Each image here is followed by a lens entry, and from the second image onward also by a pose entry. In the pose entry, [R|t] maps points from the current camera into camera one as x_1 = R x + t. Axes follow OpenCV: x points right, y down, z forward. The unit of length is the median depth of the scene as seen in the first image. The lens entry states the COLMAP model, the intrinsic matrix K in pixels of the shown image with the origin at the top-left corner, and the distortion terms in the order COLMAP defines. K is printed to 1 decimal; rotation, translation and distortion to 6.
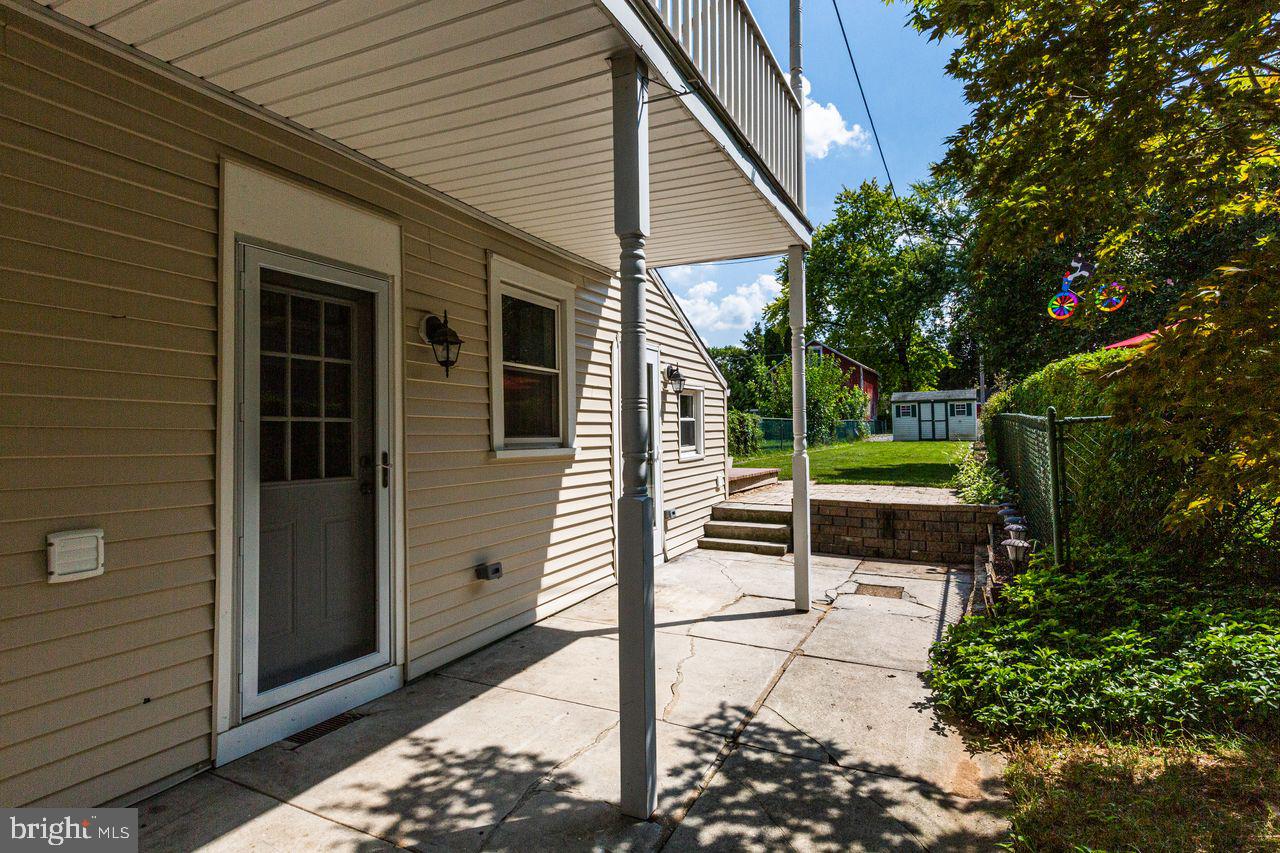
lens RADIAL K [[658.0, 0, 632.2], [0, 658.0, 415.6], [0, 0, 1]] dist [-0.002472, -0.000615]
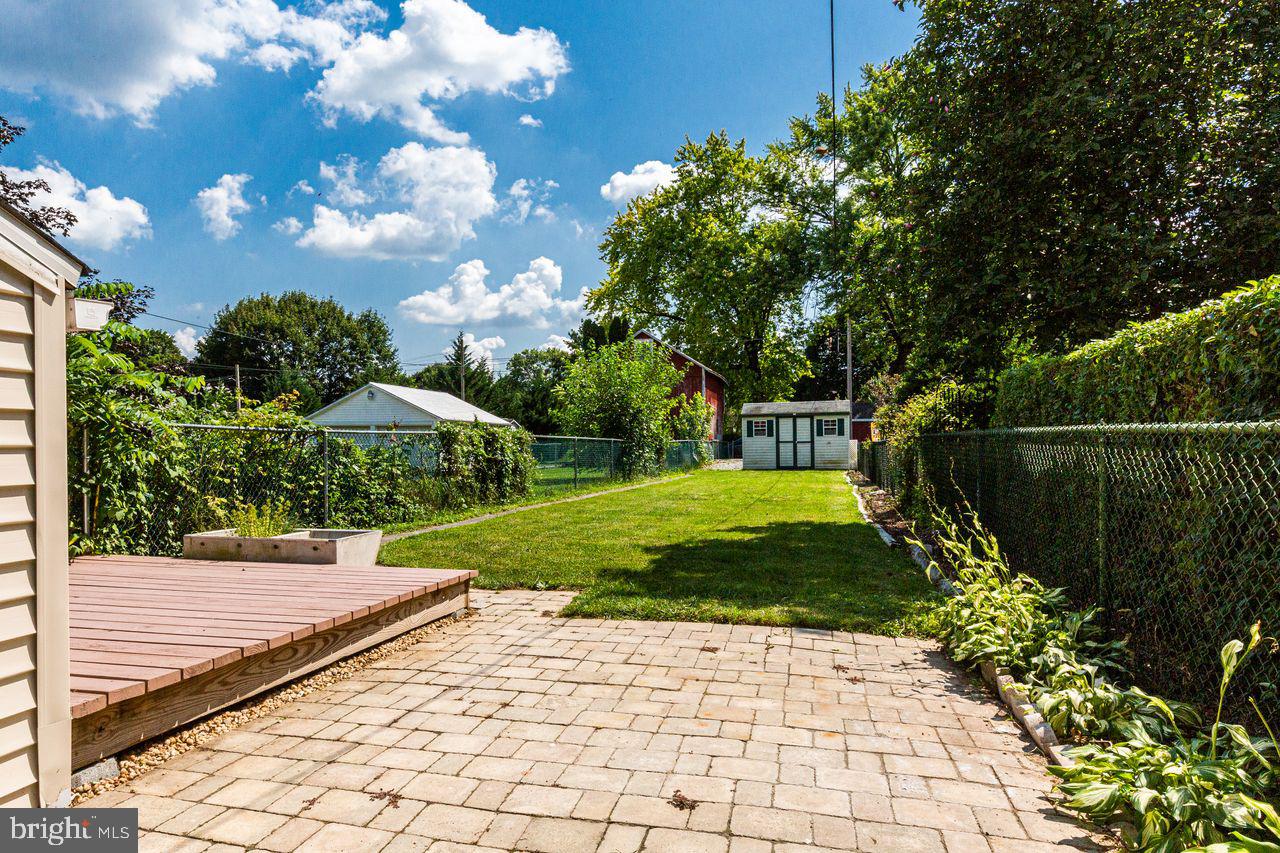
lens RADIAL K [[670.7, 0, 639.1], [0, 670.7, 451.9], [0, 0, 1]] dist [0.000244, -0.000119]
pose [[0.973035, 0.005259, 0.230599, 0.091779], [-0.011621, 0.999588, 0.026237, 0.000875], [-0.230366, -0.028209, 0.972695, 0.246158]]
